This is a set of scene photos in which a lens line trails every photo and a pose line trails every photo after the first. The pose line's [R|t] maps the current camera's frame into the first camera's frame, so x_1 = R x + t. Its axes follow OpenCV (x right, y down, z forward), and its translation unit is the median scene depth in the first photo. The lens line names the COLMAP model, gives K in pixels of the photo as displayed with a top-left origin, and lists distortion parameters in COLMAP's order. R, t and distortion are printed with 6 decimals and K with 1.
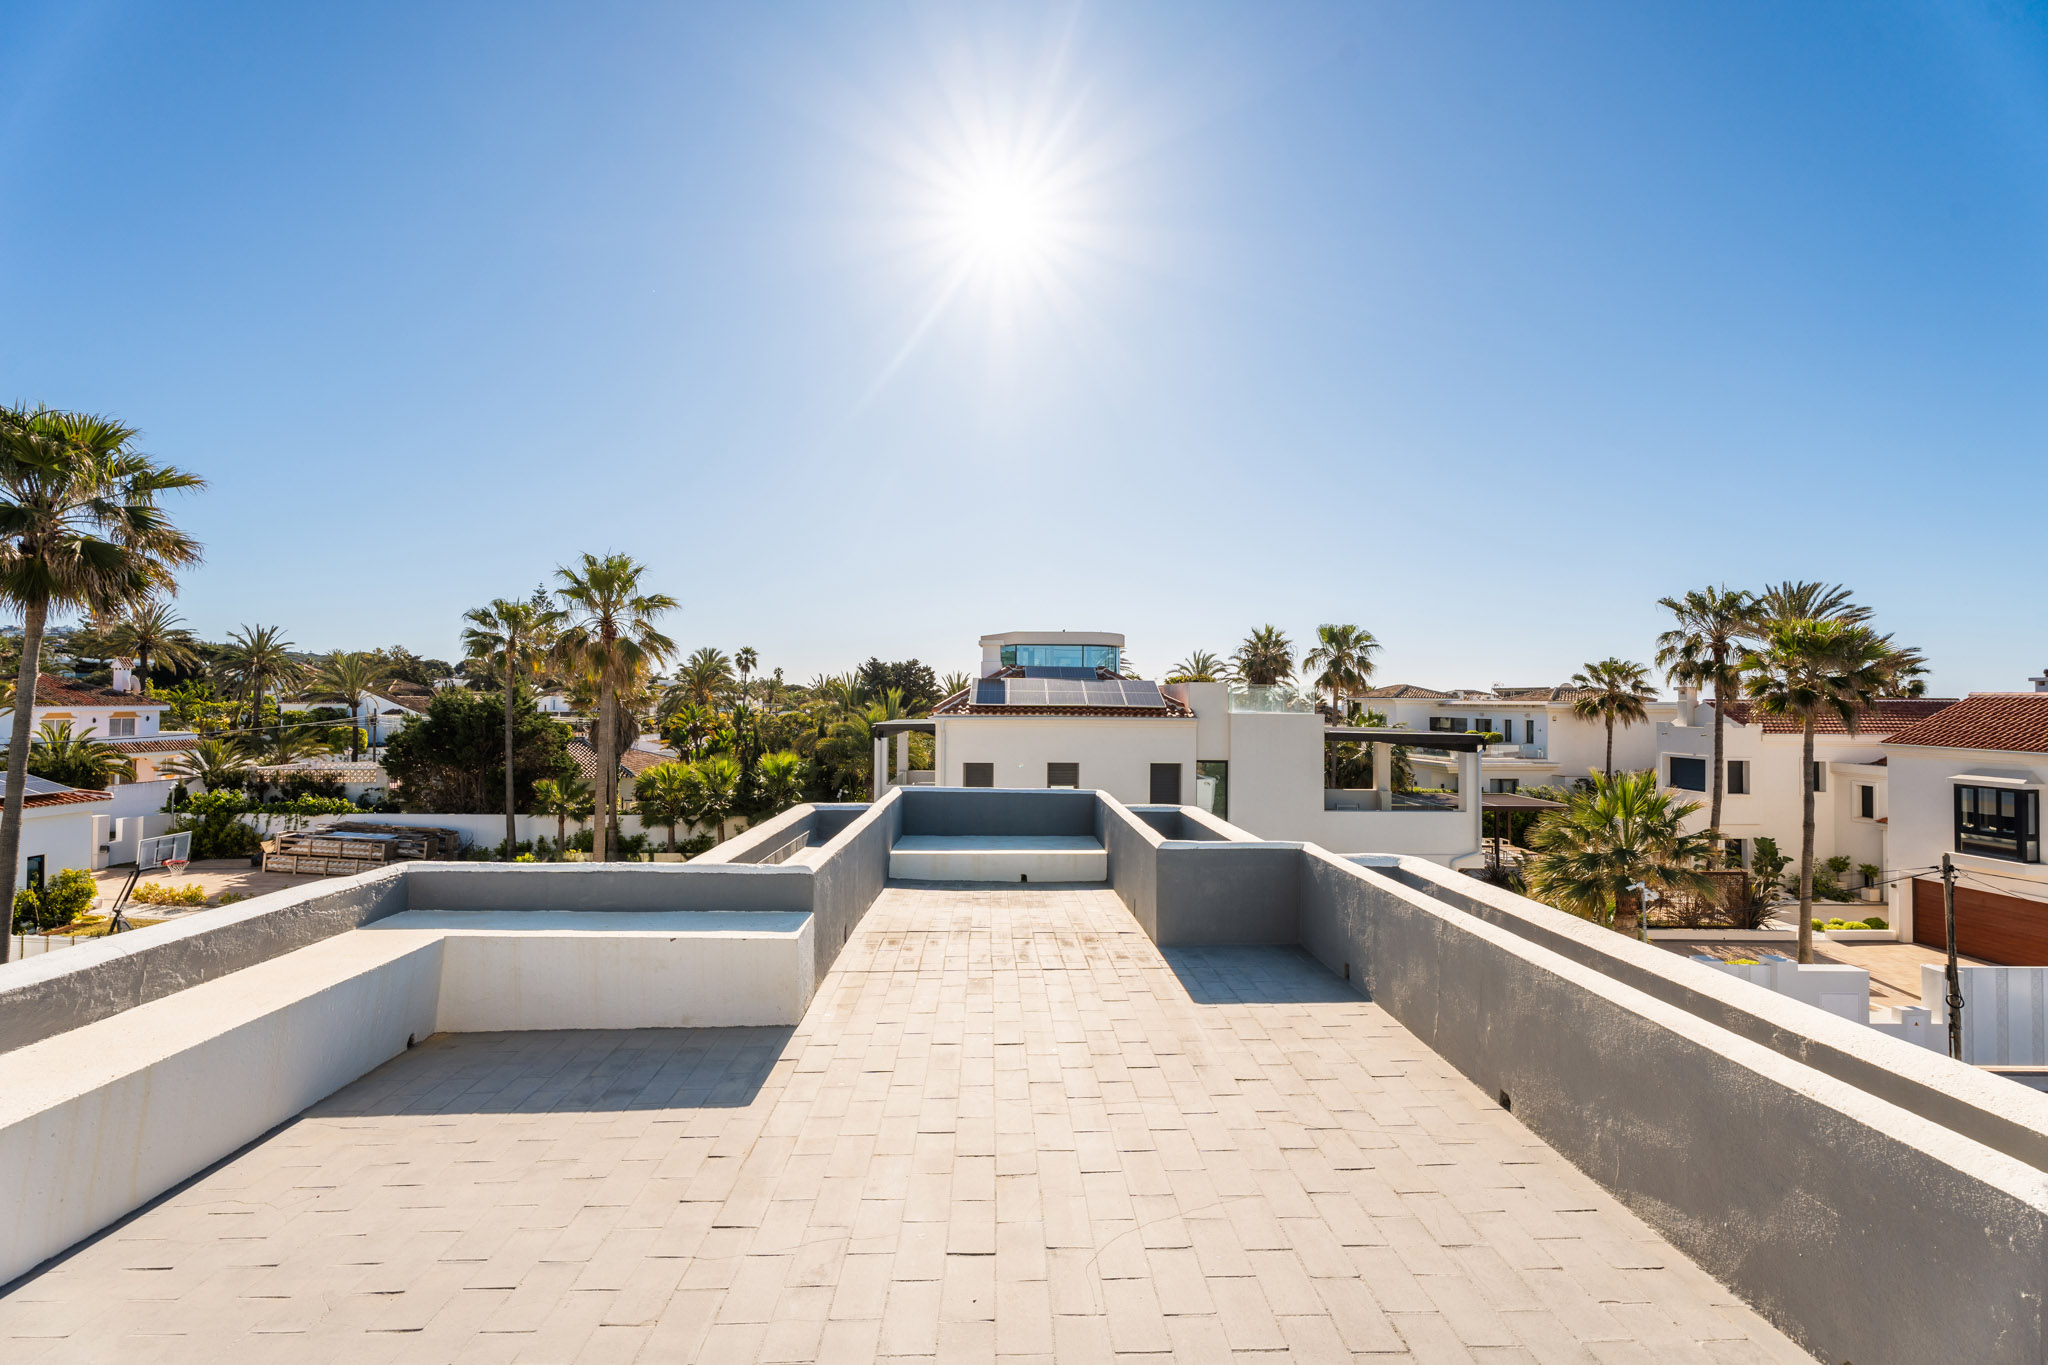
lens RADIAL K [[898.6, 0, 1012.6], [0, 898.6, 685.7], [0, 0, 1]] dist [-0.001071, -0.000069]
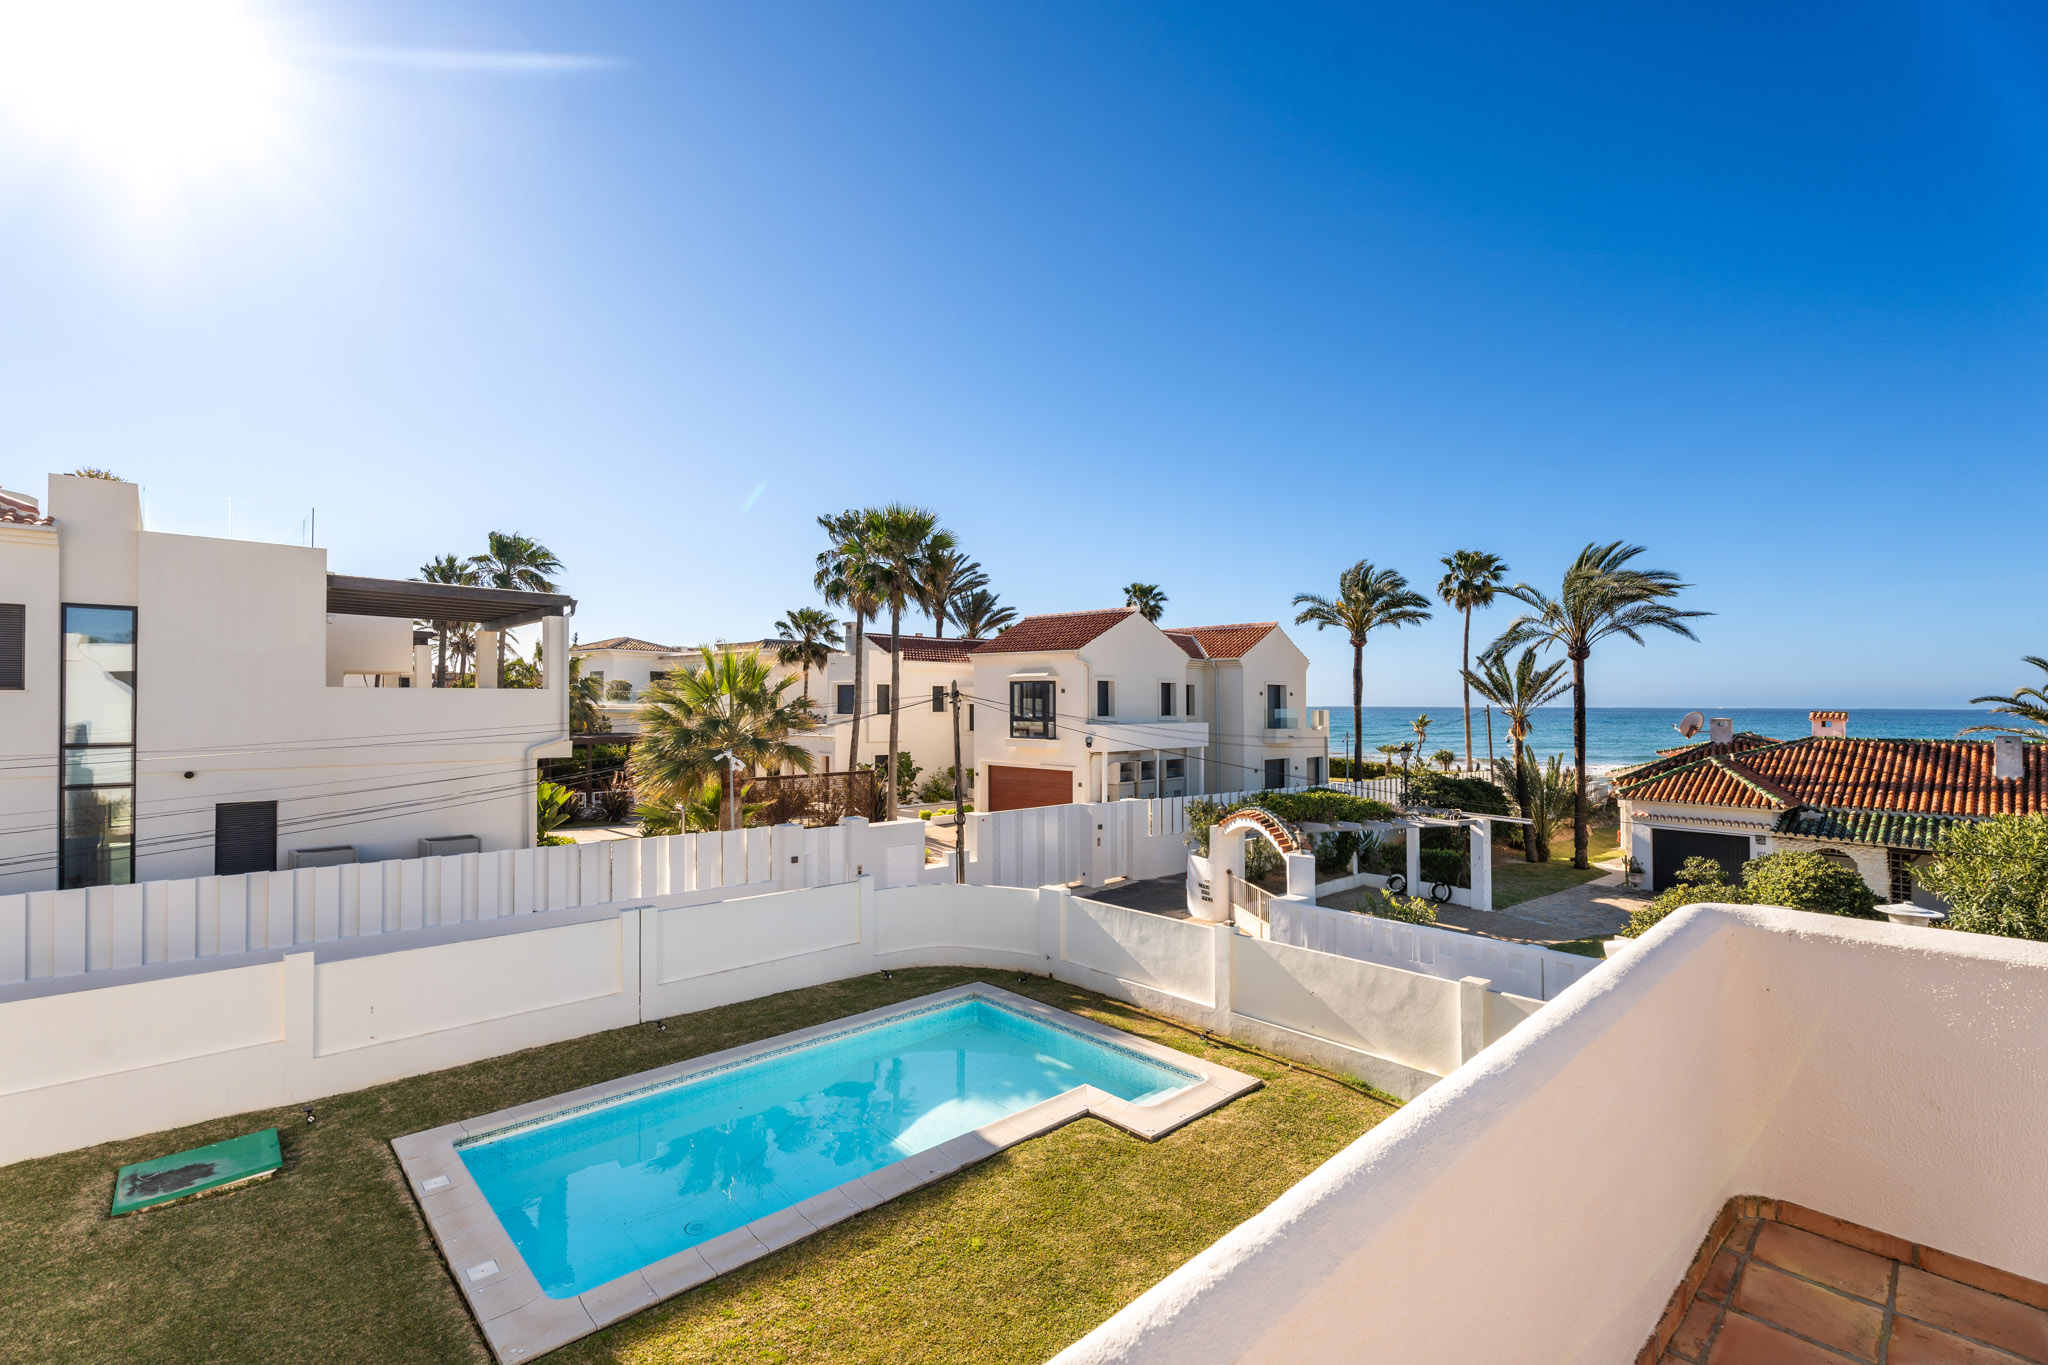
lens RADIAL K [[898.6, 0, 1030.3], [0, 898.6, 694.5], [0, 0, 1]] dist [-0.001071, -0.000069]
pose [[0.718566, 0.004282, 0.695446, 0.181153], [-0.009808, 0.999944, 0.003977, 0.097339], [-0.695390, -0.009679, 0.718567, 0.088935]]
